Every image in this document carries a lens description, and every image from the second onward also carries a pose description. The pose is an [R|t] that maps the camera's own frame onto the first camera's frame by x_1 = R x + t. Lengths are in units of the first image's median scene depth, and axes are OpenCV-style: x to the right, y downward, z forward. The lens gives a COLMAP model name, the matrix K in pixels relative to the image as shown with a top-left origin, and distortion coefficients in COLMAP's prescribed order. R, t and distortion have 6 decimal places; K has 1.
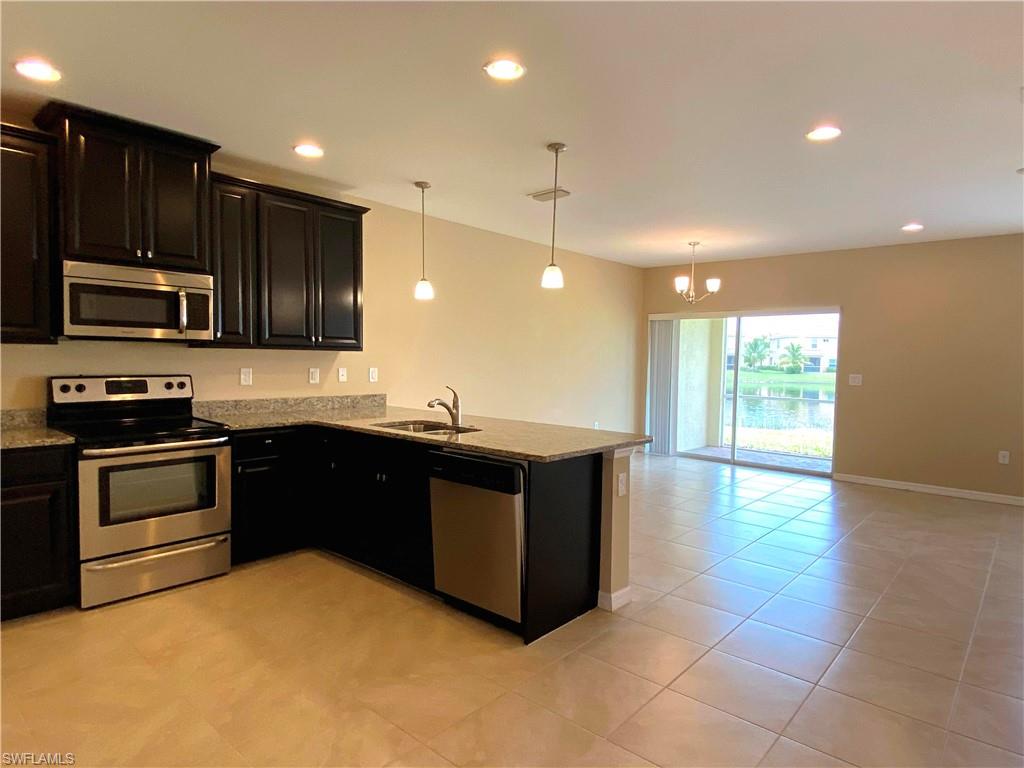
lens RADIAL K [[581.3, 0, 515.0], [0, 581.3, 386.0], [0, 0, 1]] dist [0.006634, -0.000759]
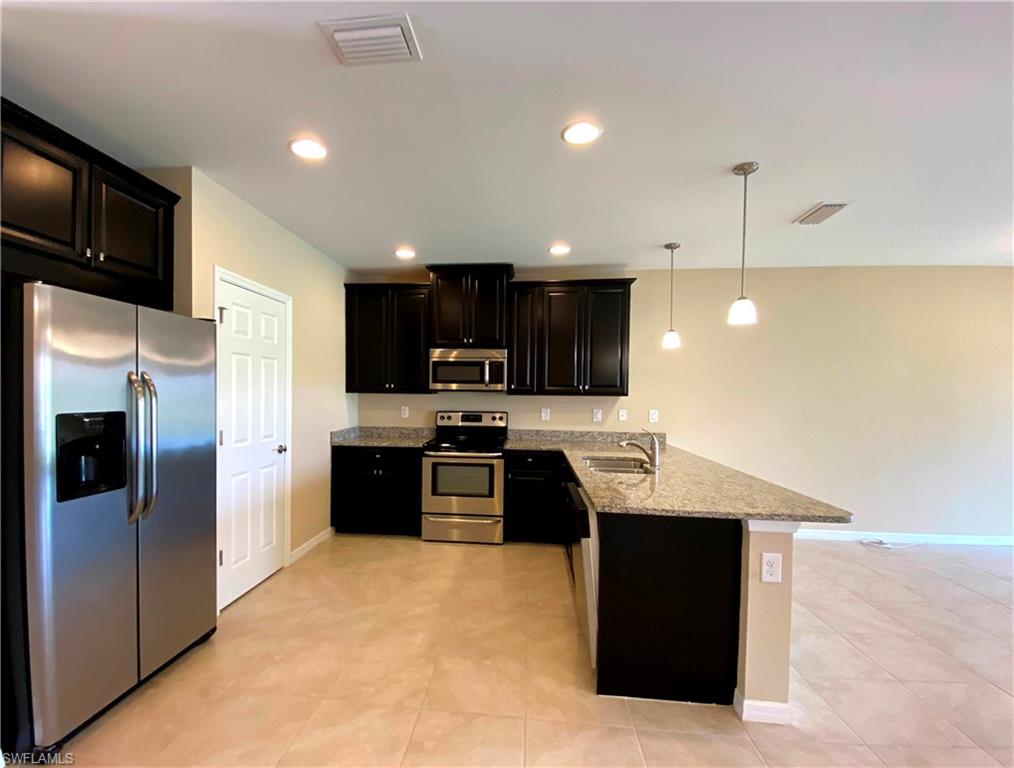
lens RADIAL K [[427.3, 0, 481.3], [0, 427.3, 406.5], [0, 0, 1]] dist [0.033380, -0.001102]
pose [[0.586977, 0.016255, -0.809441, 0.370944], [-0.043199, 0.999003, -0.011265, -0.020206], [0.808450, 0.041580, 0.587094, 0.292521]]
